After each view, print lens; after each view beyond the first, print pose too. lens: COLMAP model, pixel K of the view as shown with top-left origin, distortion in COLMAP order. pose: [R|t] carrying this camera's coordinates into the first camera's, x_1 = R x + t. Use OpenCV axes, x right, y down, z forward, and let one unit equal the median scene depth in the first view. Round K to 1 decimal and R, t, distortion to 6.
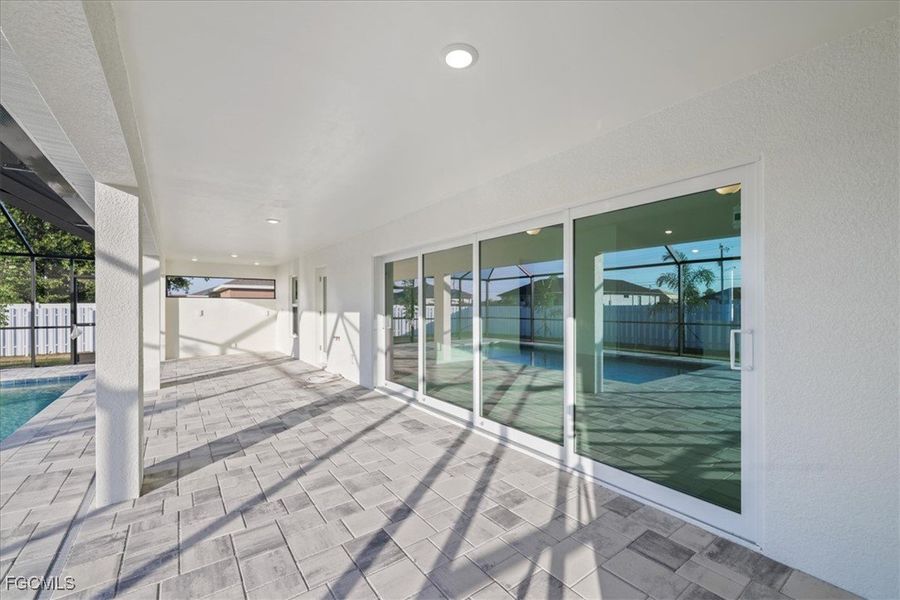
lens RADIAL K [[381.1, 0, 452.3], [0, 381.1, 307.7], [0, 0, 1]] dist [-0.000265, 0.000018]
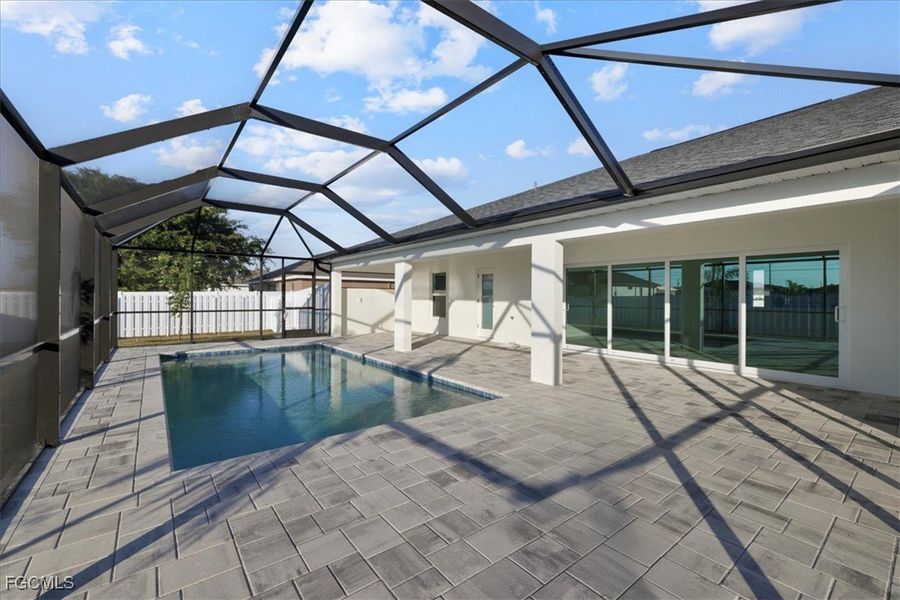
lens RADIAL K [[383.5, 0, 450.0], [0, 383.5, 300.0], [0, 0, 1]] dist [-0.003108, -0.000163]
pose [[0.999483, 0.006698, 0.031461, -1.087635], [-0.006925, 0.999951, 0.007121, 0.004233], [-0.031412, -0.007335, 0.999480, -0.835355]]
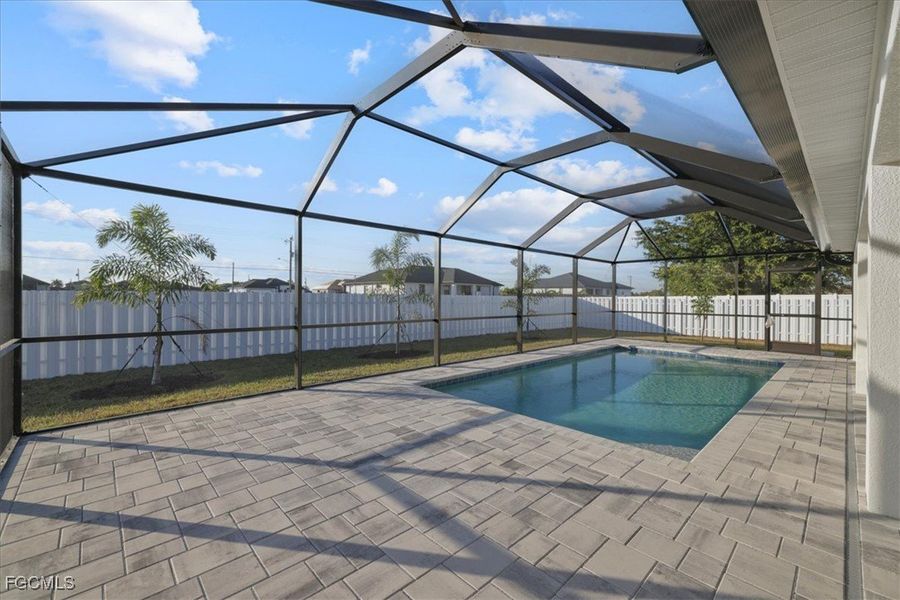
lens RADIAL K [[373.8, 0, 450.0], [0, 373.8, 300.0], [0, 0, 1]] dist [-0.000811, -0.000141]
pose [[0.126028, 0.009838, -0.991978, -0.097932], [-0.007437, 0.999932, 0.008972, -0.000880], [0.991999, 0.006246, 0.126092, -0.104468]]
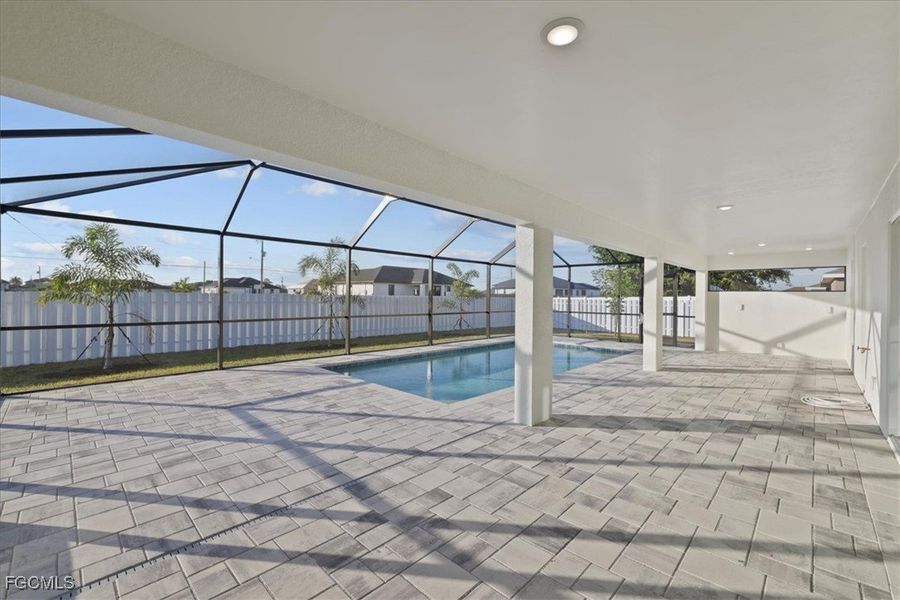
lens RADIAL K [[377.1, 0, 447.2], [0, 377.1, 297.2], [0, 0, 1]] dist [-0.002407, 0.000117]
pose [[0.168521, 0.003154, -0.985693, 0.424651], [-0.010557, 0.999943, 0.001394, -0.012241], [0.985641, 0.010171, 0.168545, 0.286389]]
